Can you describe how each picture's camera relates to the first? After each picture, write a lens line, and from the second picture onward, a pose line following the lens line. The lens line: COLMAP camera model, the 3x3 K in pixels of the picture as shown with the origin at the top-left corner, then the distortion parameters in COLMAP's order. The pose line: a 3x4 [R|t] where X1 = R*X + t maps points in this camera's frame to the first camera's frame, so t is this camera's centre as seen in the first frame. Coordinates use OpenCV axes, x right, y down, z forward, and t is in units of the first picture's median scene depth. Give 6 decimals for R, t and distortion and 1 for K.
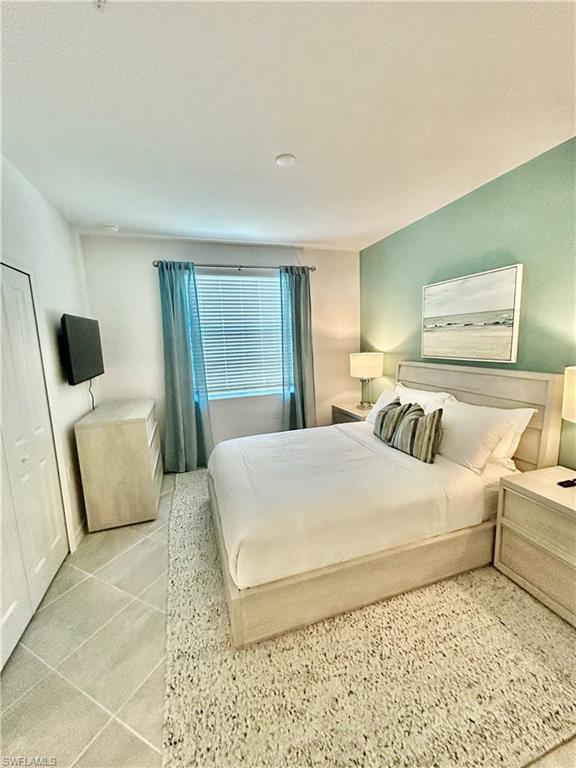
lens RADIAL K [[310.8, 0, 290.1], [0, 310.8, 384.8], [0, 0, 1]] dist [-0.003910, 0.001737]
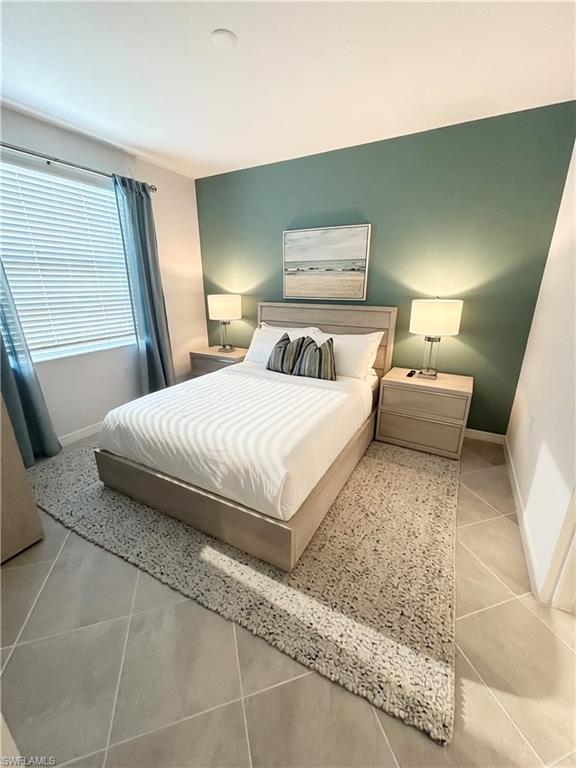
lens RADIAL K [[310.8, 0, 290.4], [0, 310.8, 383.7], [0, 0, 1]] dist [-0.003910, 0.001737]
pose [[0.728817, -0.177513, 0.661298, -0.396878], [0.073118, 0.980464, 0.182603, 0.013164], [-0.680793, -0.084731, 0.727558, 0.146978]]
